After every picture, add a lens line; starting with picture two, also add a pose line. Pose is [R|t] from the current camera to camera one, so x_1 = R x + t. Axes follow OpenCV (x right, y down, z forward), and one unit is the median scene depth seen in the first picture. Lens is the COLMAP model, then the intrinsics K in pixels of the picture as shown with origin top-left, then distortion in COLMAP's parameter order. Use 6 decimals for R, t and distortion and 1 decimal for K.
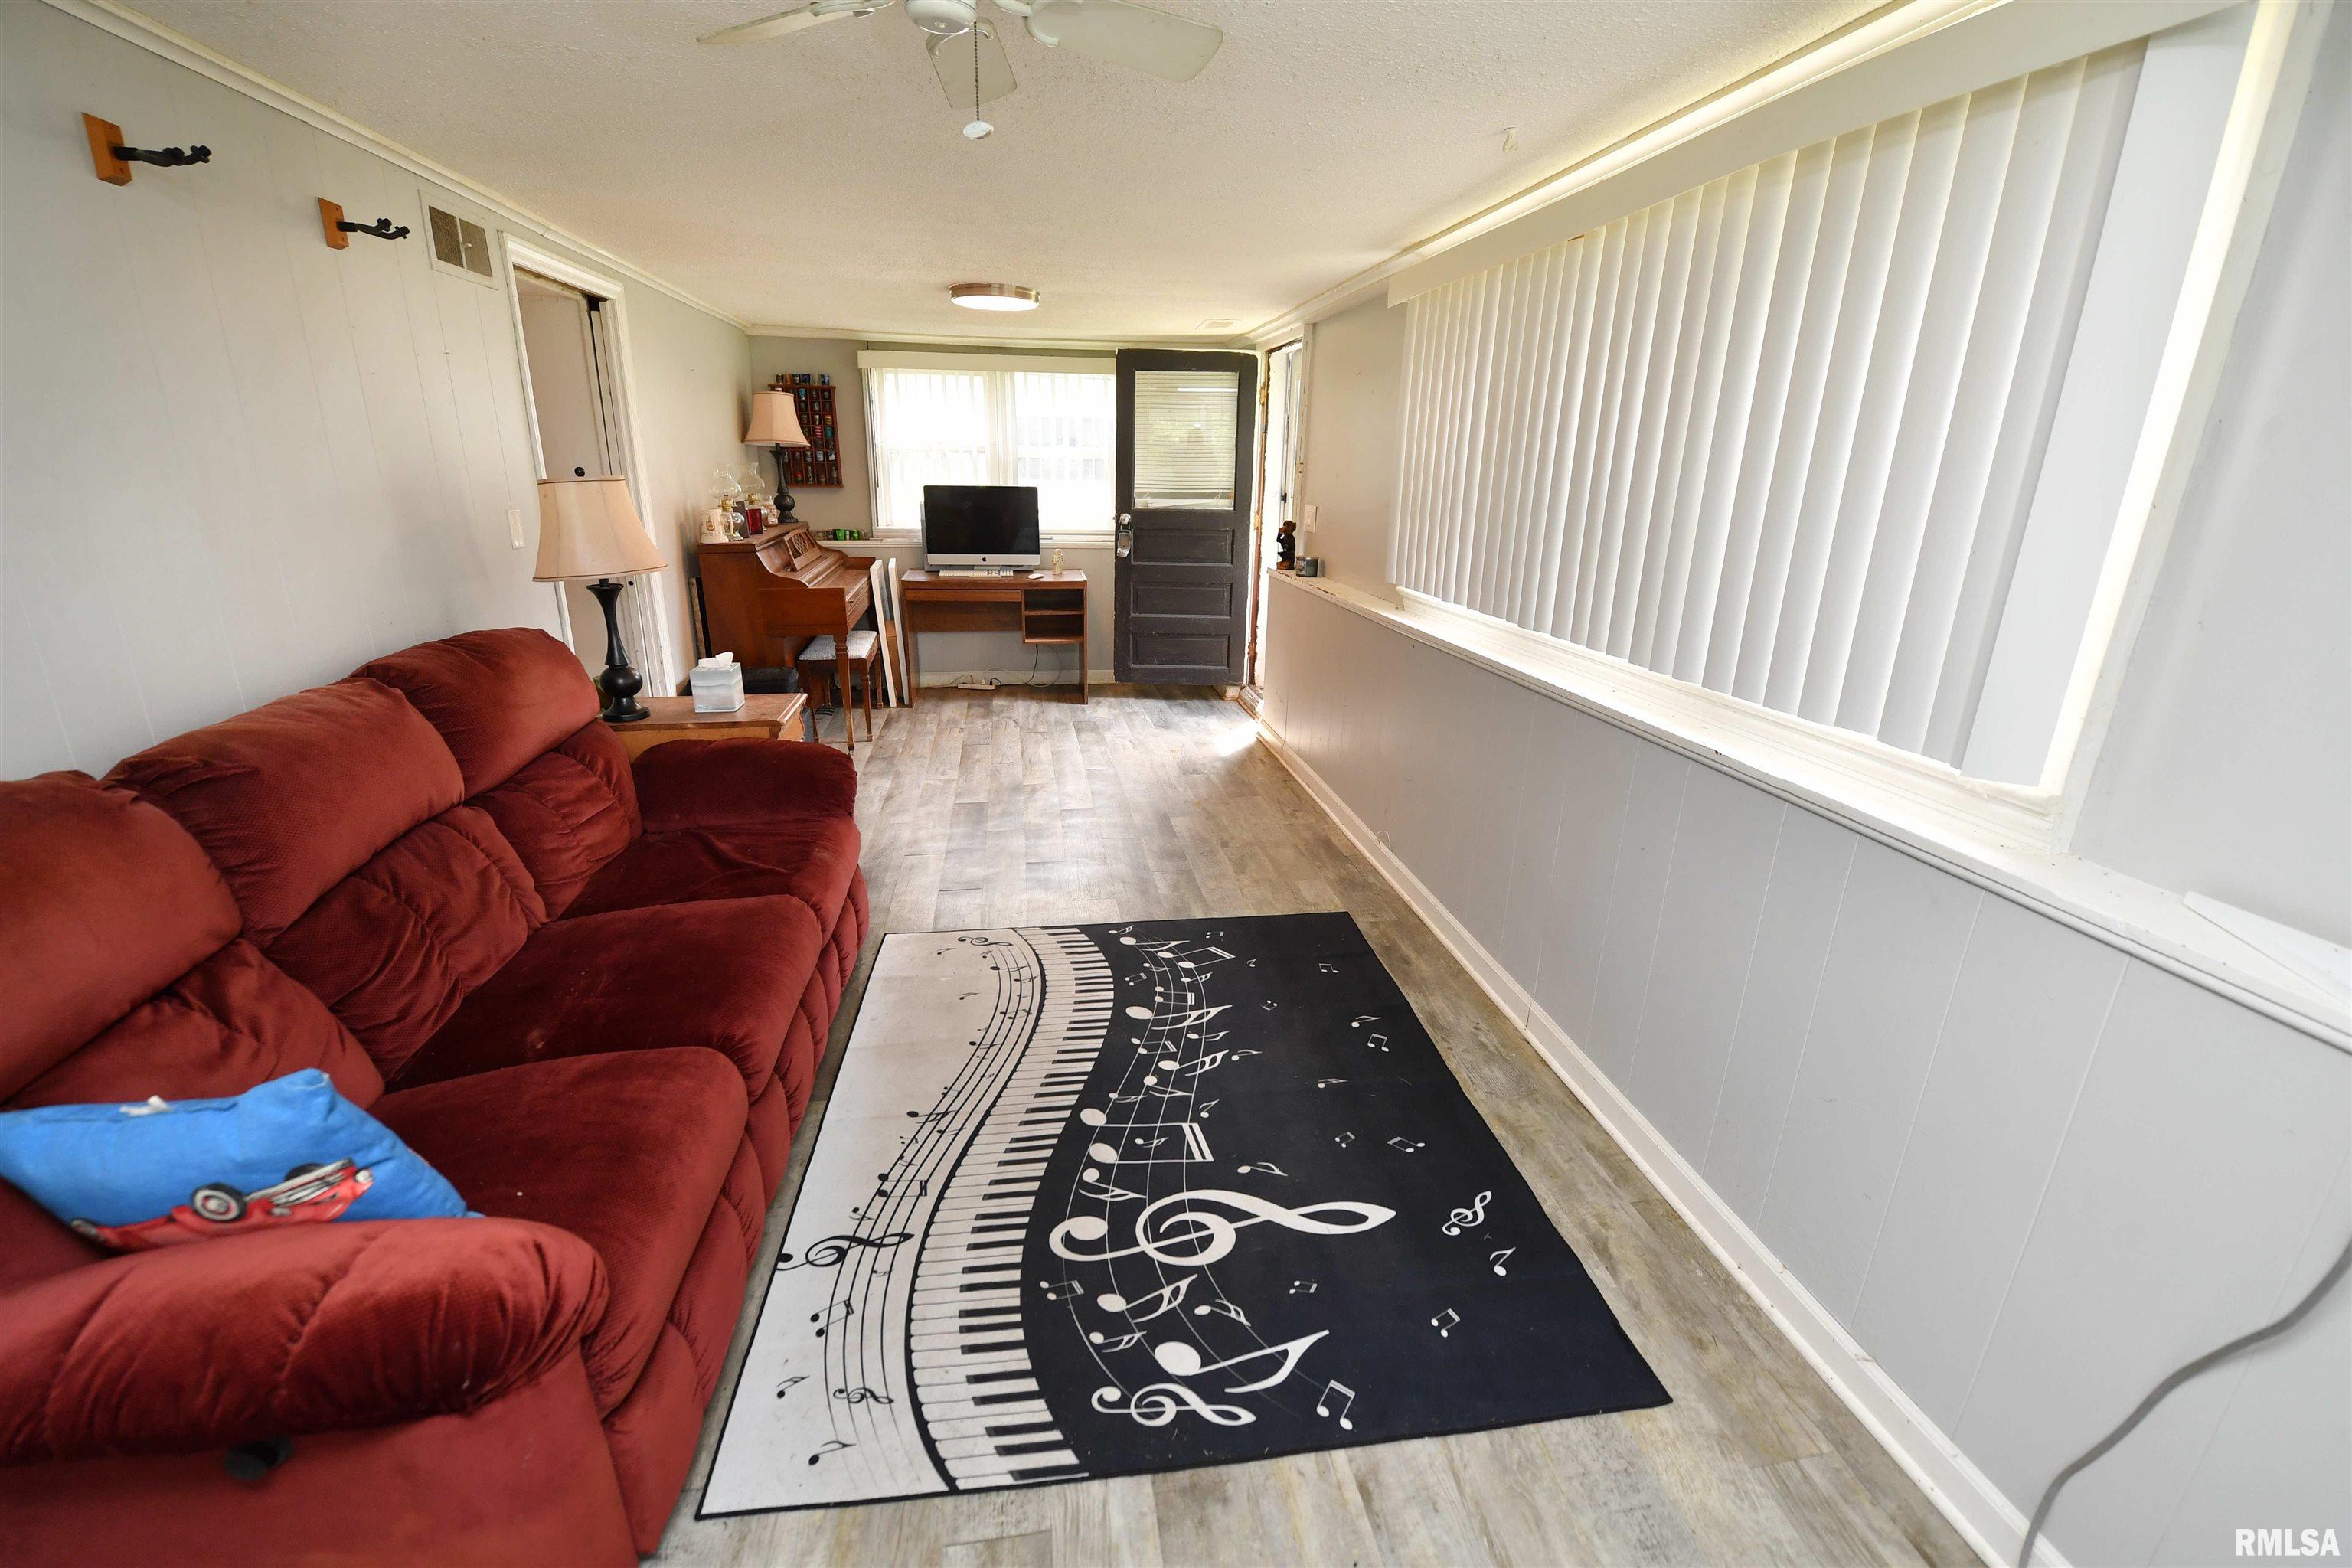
lens RADIAL K [[985.8, 0, 1176.0], [0, 985.8, 784.0], [0, 0, 1]] dist [-0.015996, -0.000678]
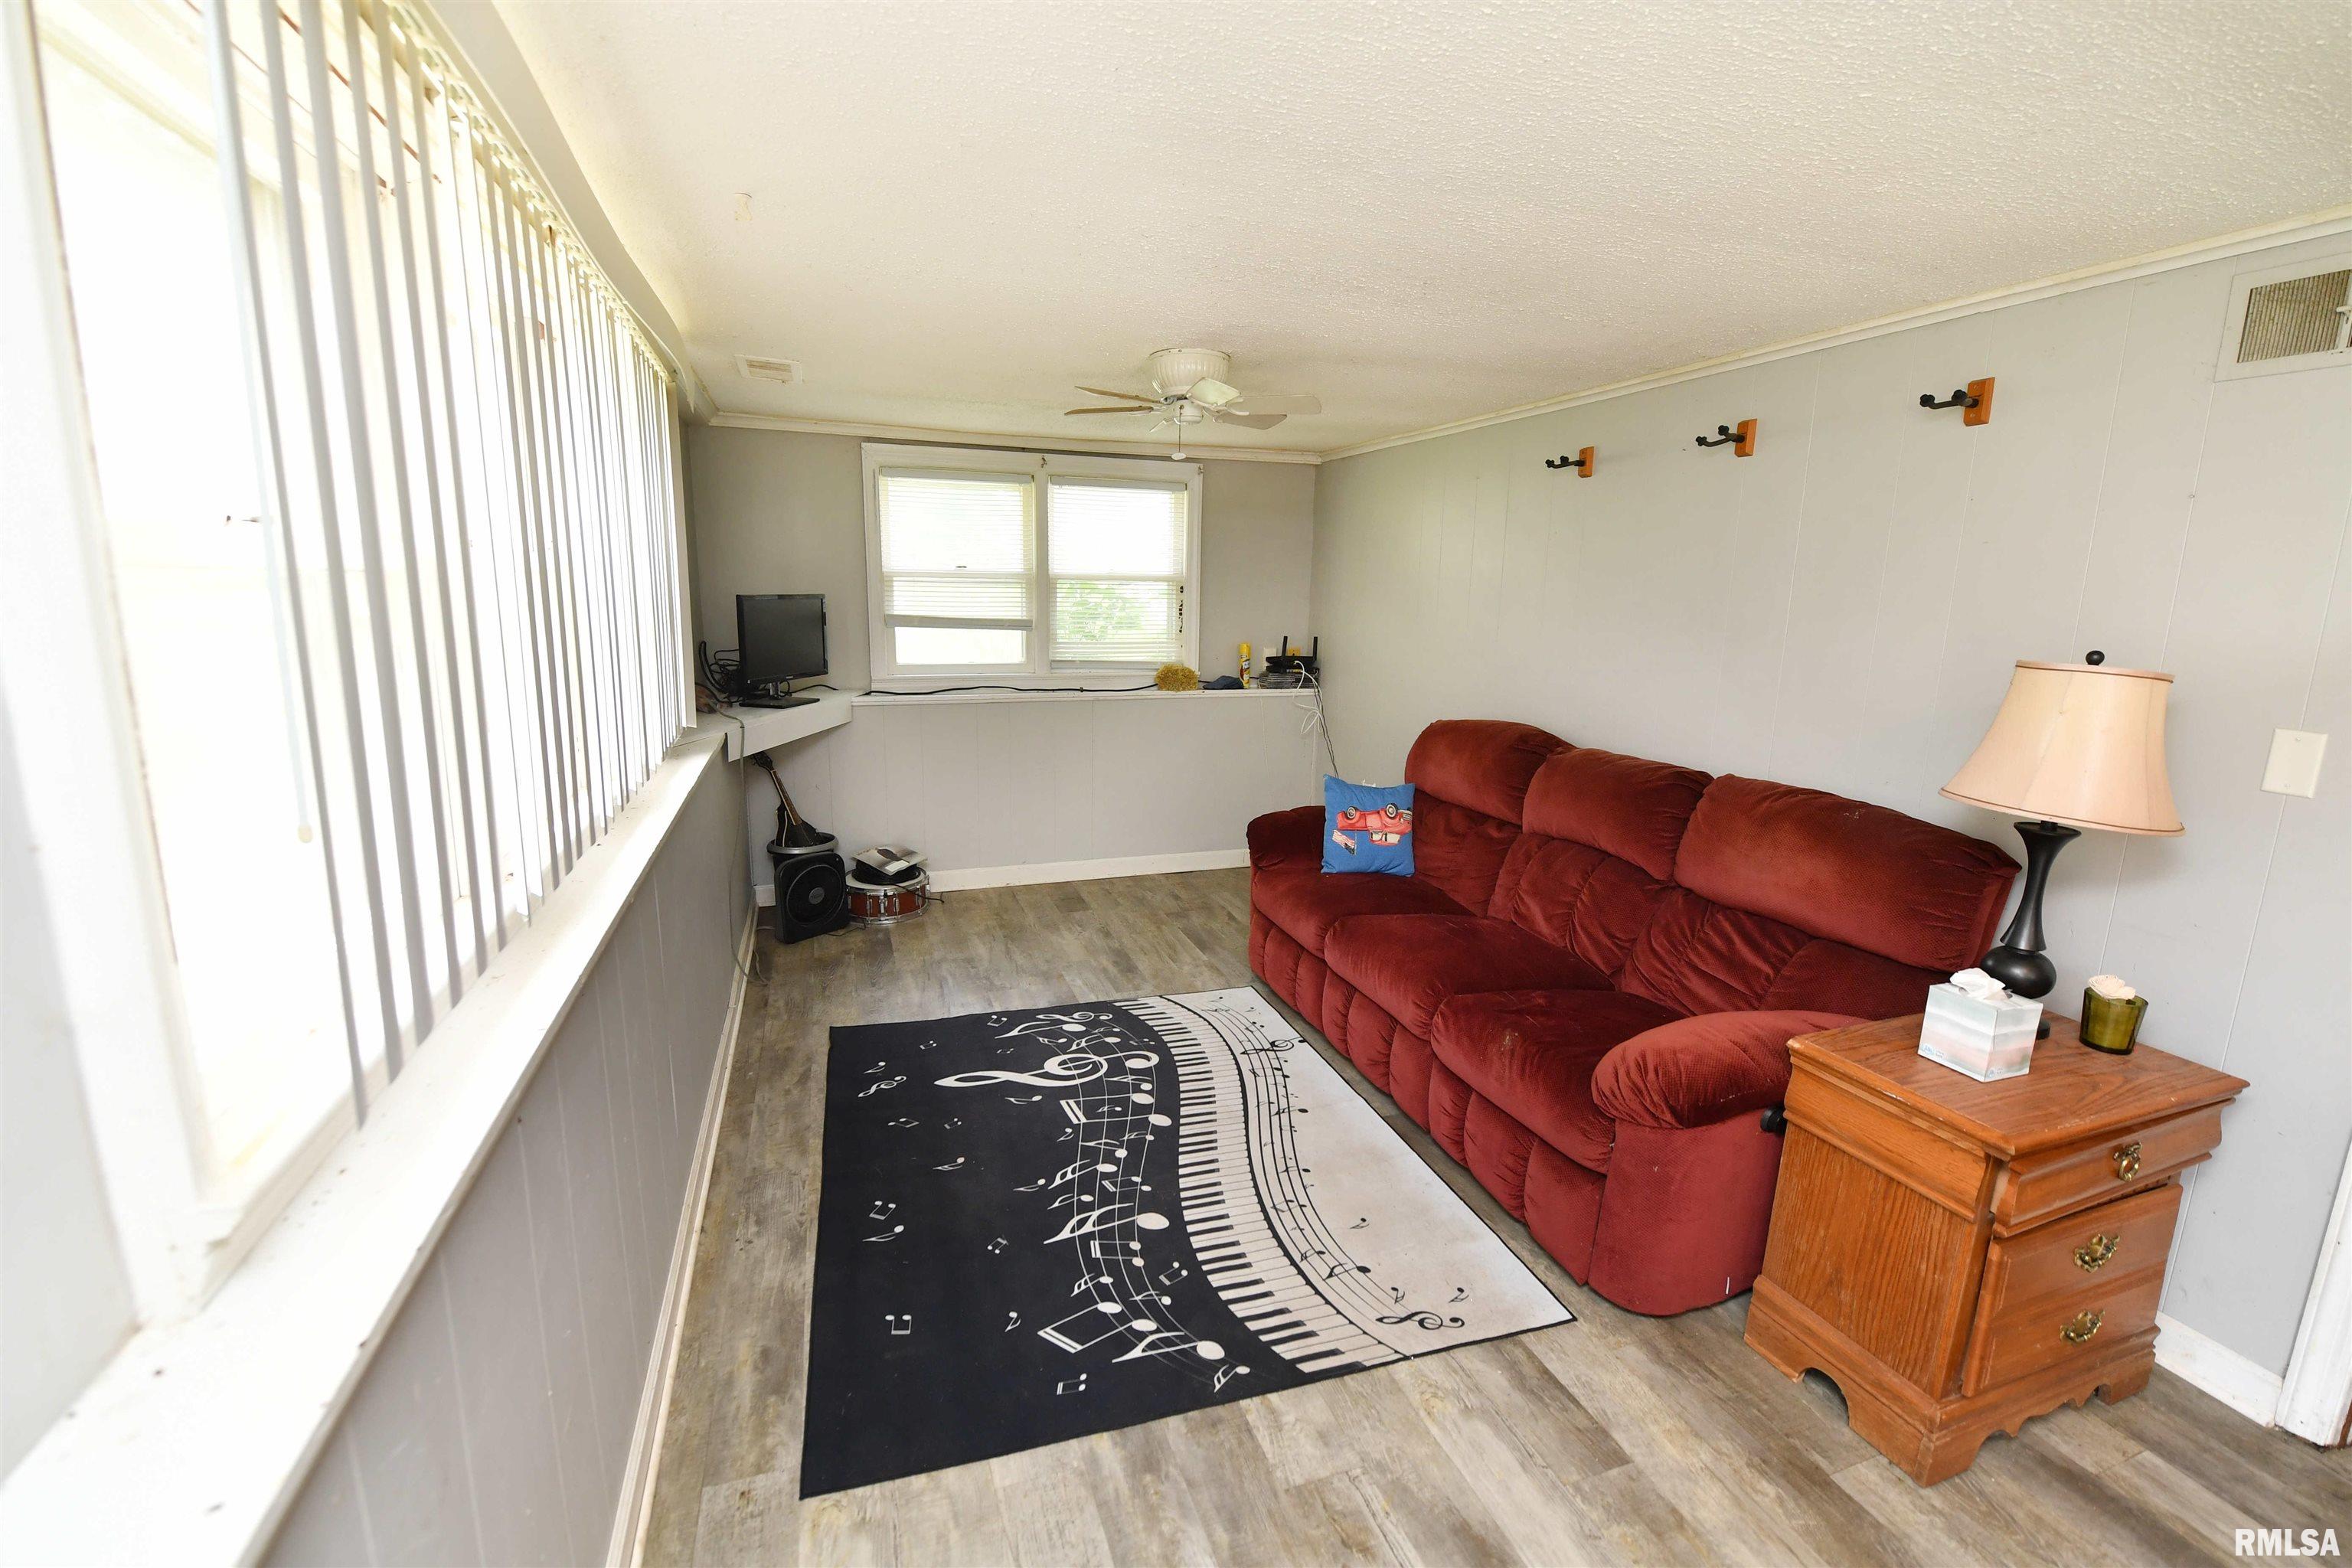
lens RADIAL K [[985.8, 0, 1176.0], [0, 985.8, 784.0], [0, 0, 1]] dist [-0.015996, -0.000678]
pose [[-0.983858, -0.004730, -0.178890, 0.111433], [-0.092171, 0.870248, 0.483914, -0.588482], [0.153389, 0.492591, -0.856636, 1.758917]]
